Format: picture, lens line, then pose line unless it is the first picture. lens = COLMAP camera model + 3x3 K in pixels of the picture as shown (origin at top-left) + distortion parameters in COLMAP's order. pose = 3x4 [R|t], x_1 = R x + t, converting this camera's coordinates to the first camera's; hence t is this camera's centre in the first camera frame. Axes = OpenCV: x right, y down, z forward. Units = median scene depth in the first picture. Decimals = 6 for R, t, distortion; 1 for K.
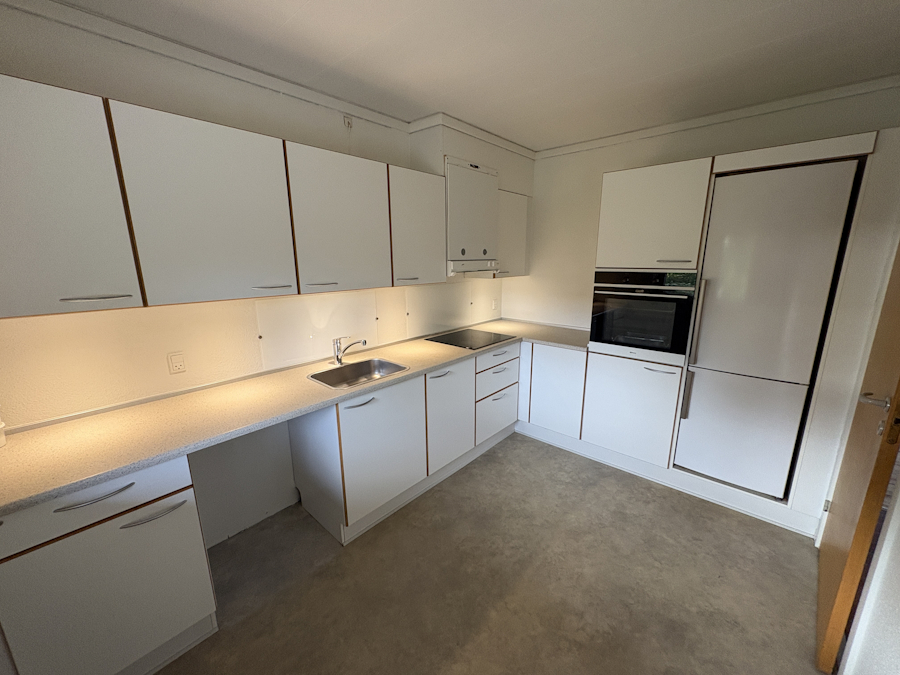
lens RADIAL K [[359.6, 0, 448.8], [0, 359.6, 336.6], [0, 0, 1]] dist [-0.000078, 0.000171]
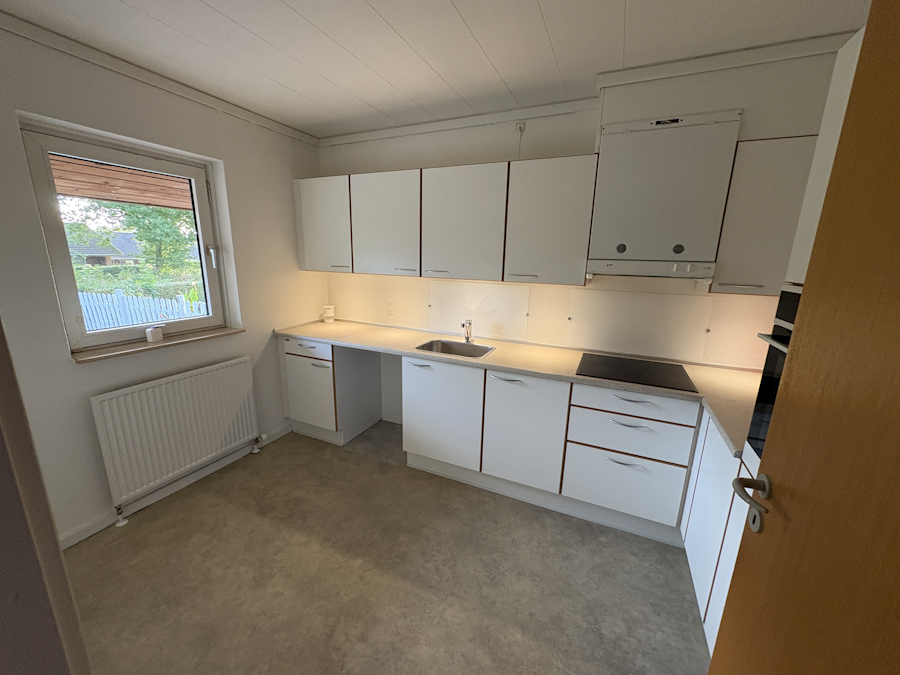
lens RADIAL K [[359.6, 0, 450.1], [0, 359.6, 334.7], [0, 0, 1]] dist [-0.000078, 0.000171]
pose [[0.293371, 0.222198, -0.929818, 0.884241], [-0.230761, 0.960313, 0.156677, -0.132834], [0.927730, 0.168601, 0.333003, 0.610562]]
